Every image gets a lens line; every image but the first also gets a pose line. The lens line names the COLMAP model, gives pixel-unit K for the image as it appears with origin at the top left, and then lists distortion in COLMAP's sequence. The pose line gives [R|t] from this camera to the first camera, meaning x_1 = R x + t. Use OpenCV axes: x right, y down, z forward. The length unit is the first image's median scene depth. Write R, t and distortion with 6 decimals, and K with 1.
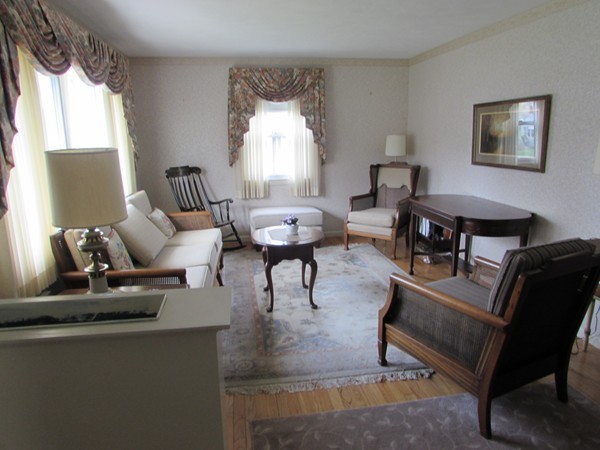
lens RADIAL K [[421.4, 0, 299.8], [0, 421.4, 224.4], [0, 0, 1]] dist [-0.027464, -0.007310]
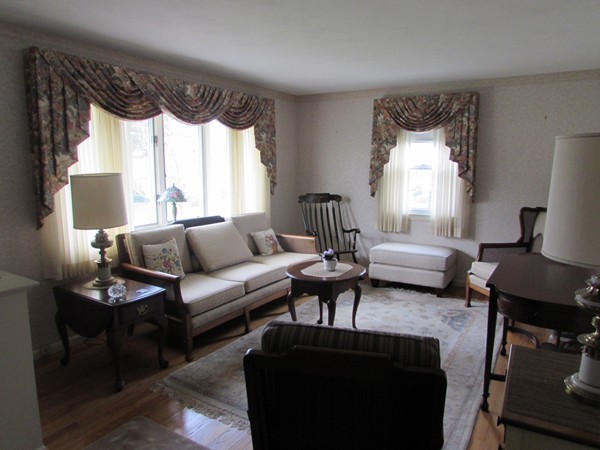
lens RADIAL K [[421.4, 0, 297.5], [0, 421.4, 225.0], [0, 0, 1]] dist [-0.027464, -0.007310]
pose [[0.767126, 0.111752, -0.631688, 0.348080], [-0.150470, 0.988583, -0.007842, -0.039881], [0.623600, 0.101066, 0.775183, 0.135338]]
